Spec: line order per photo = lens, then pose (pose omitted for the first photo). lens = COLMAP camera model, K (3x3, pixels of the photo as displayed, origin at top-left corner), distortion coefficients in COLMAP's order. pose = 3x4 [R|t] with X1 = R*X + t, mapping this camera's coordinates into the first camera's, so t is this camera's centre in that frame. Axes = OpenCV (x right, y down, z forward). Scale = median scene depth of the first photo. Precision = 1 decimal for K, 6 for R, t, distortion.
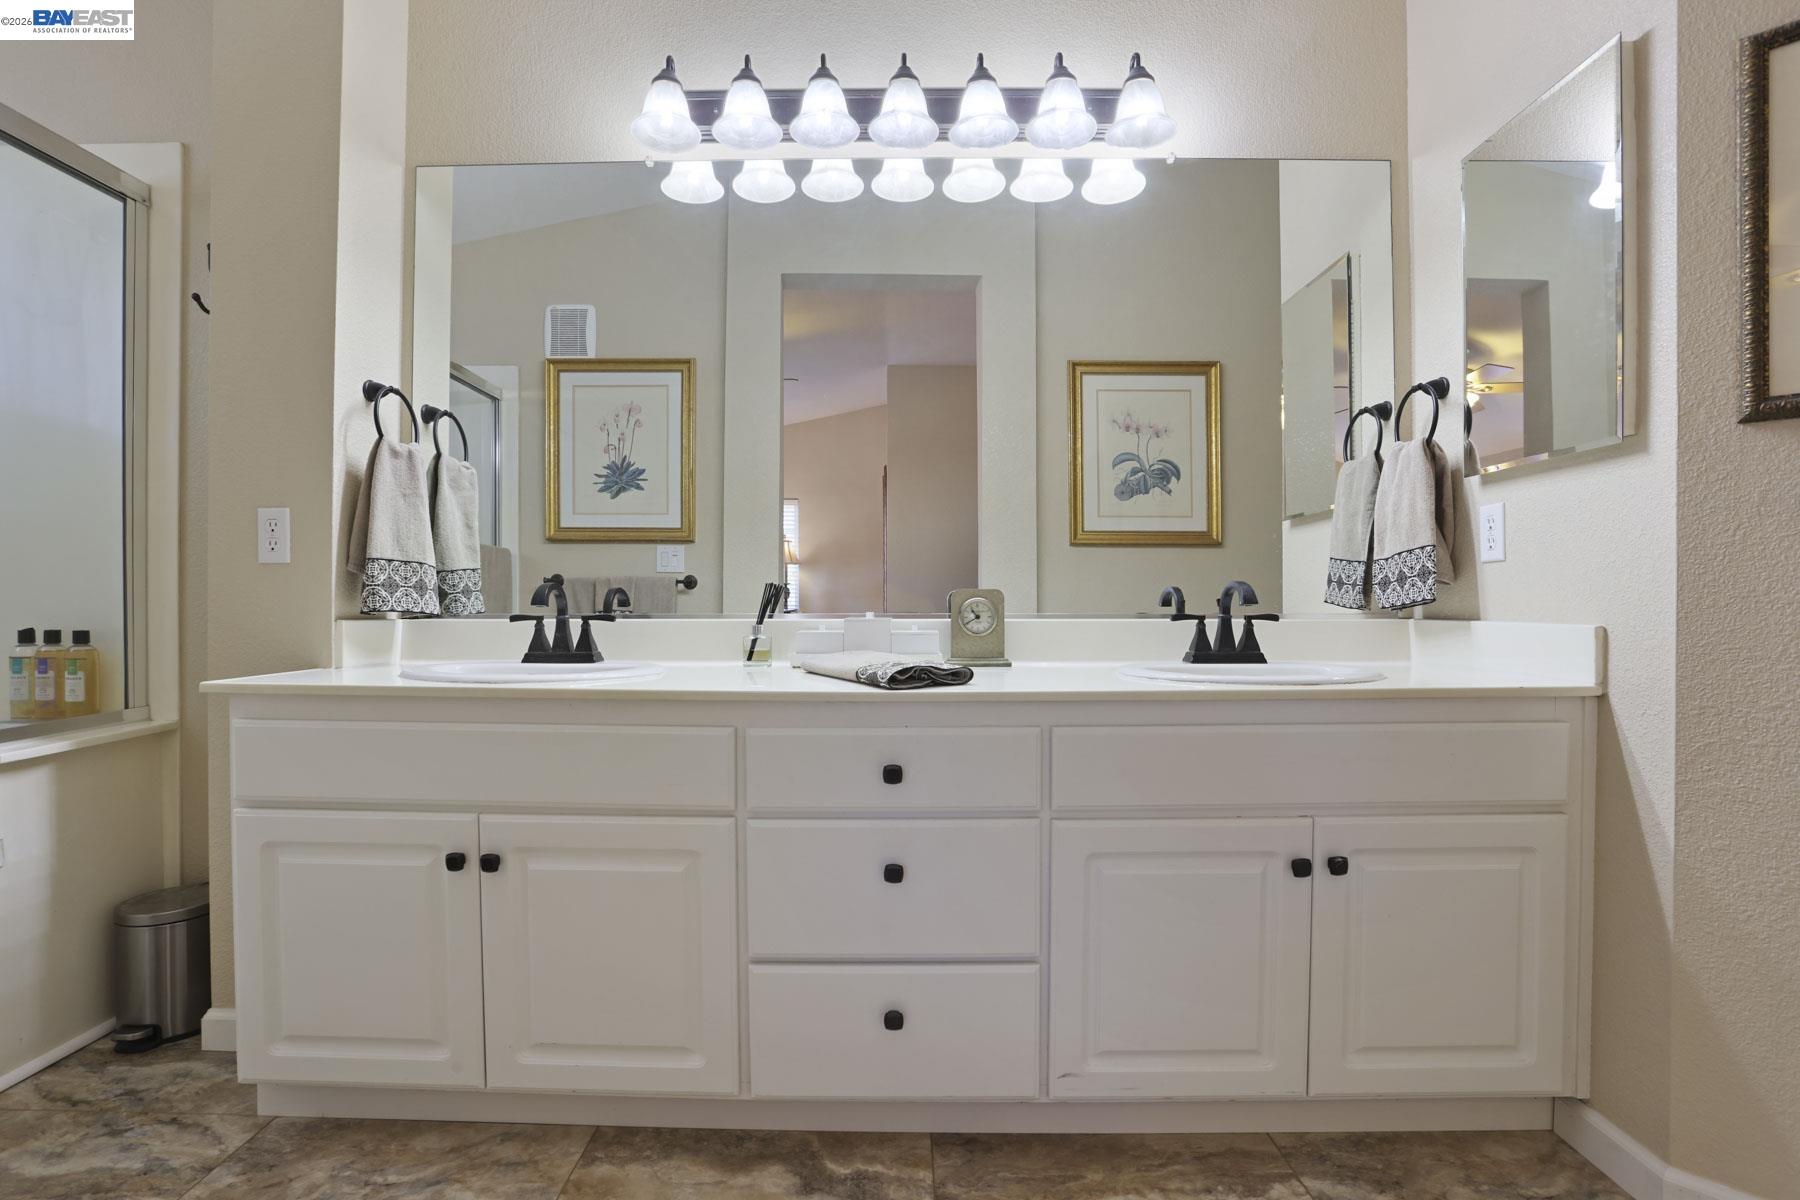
lens RADIAL K [[899.5, 0, 887.1], [0, 899.5, 617.4], [0, 0, 1]] dist [-0.069334, 0.029145]
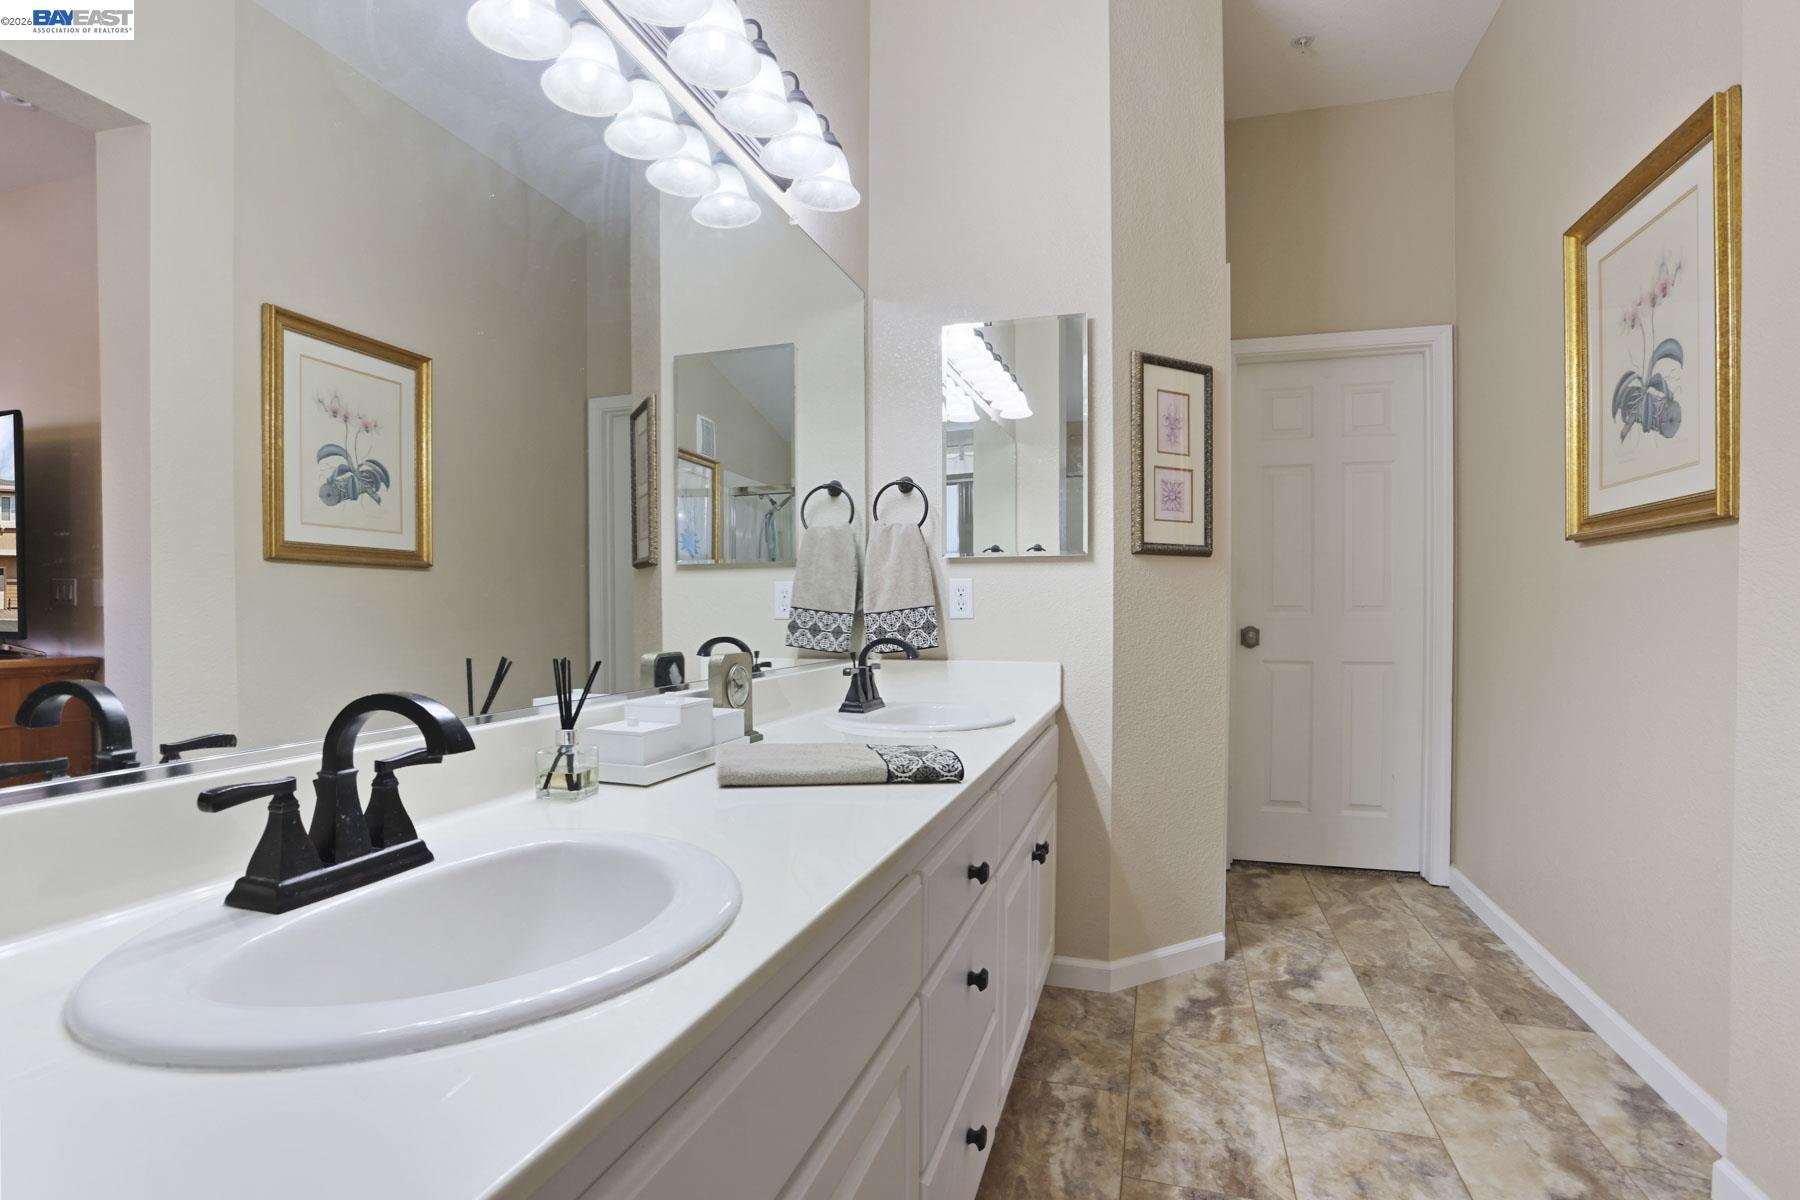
lens RADIAL K [[899.5, 0, 887.1], [0, 899.5, 617.4], [0, 0, 1]] dist [-0.069334, 0.029145]
pose [[0.271484, -0.011118, 0.962379, -0.346528], [0.006924, 0.999930, 0.009599, -0.036930], [-0.962418, 0.004058, 0.271542, 0.326480]]
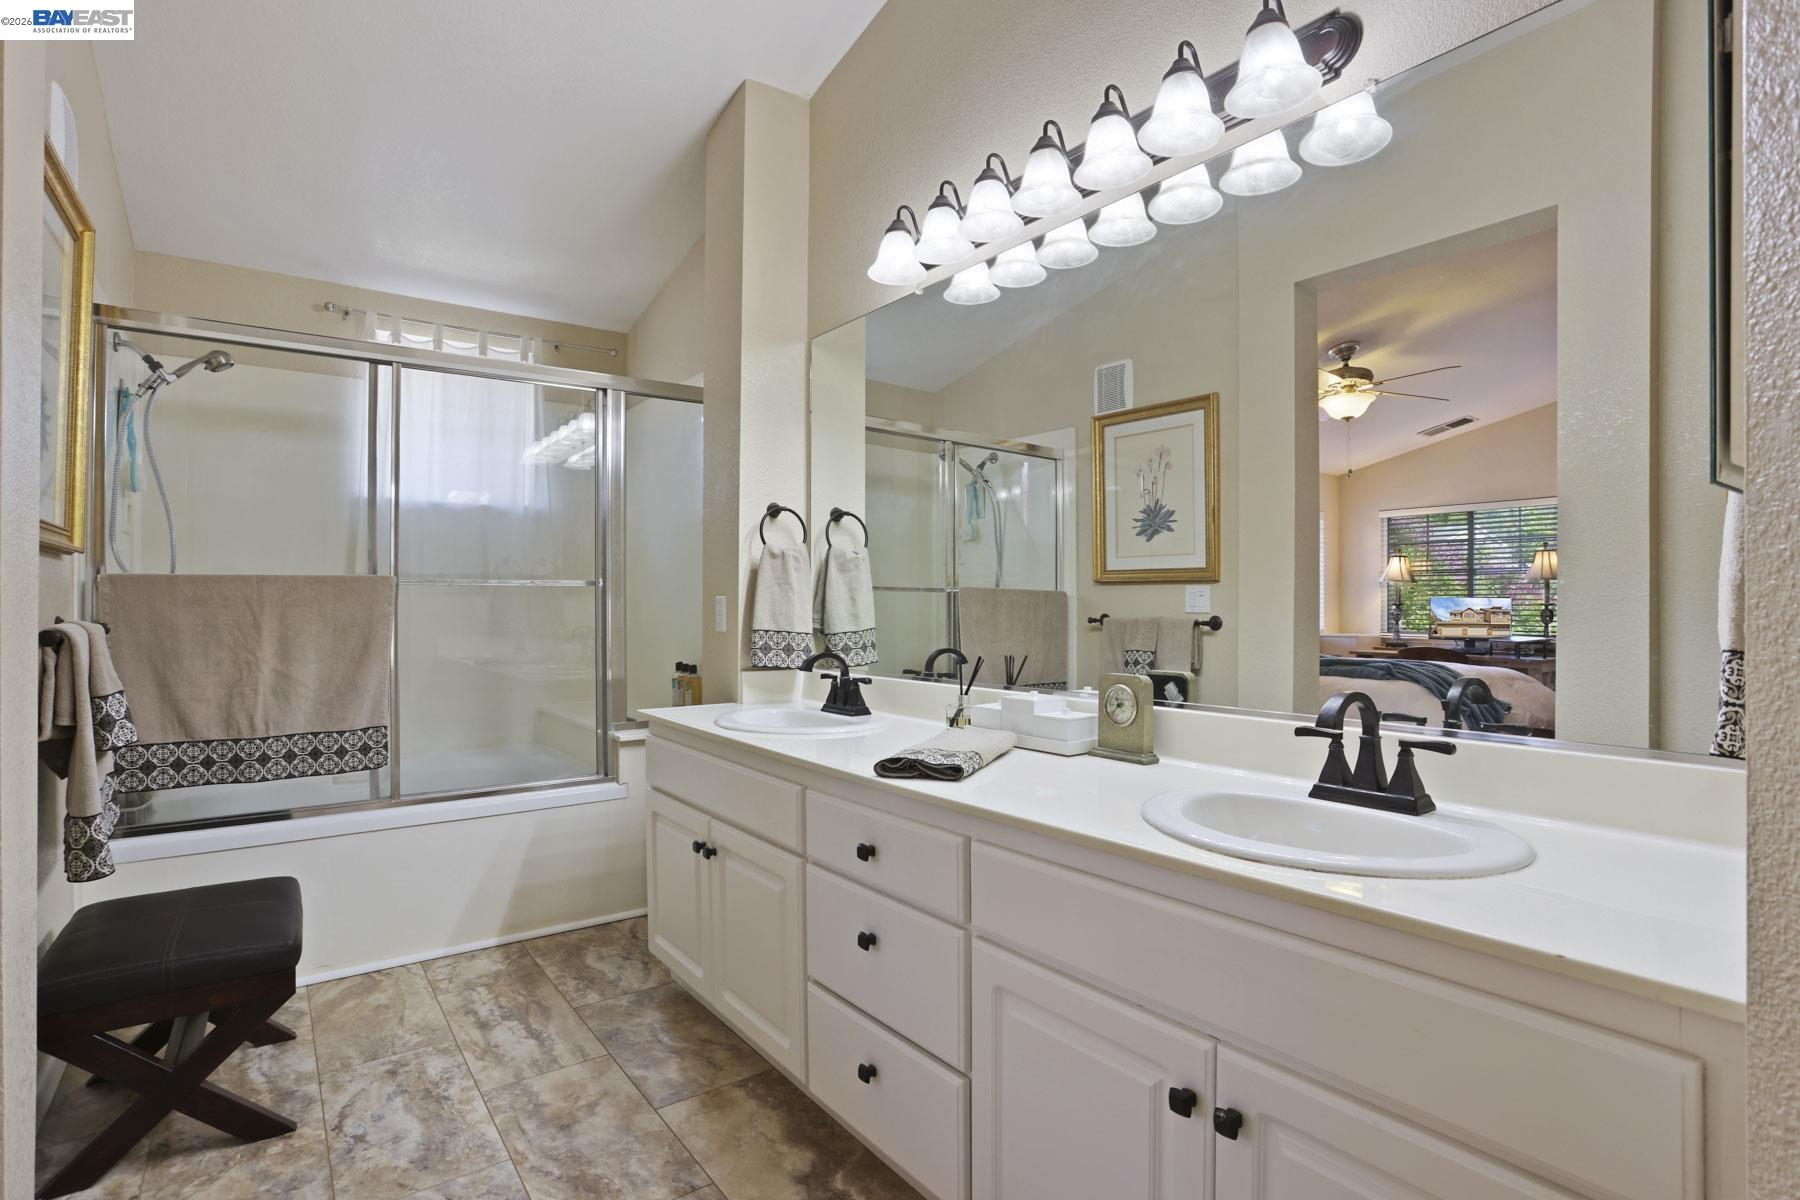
lens RADIAL K [[899.5, 0, 887.1], [0, 899.5, 617.4], [0, 0, 1]] dist [-0.069334, 0.029145]
pose [[0.586564, 0.010400, -0.809836, 0.358936], [-0.010604, 0.999930, 0.005161, -0.047124], [0.809834, 0.005560, 0.586633, 0.147475]]
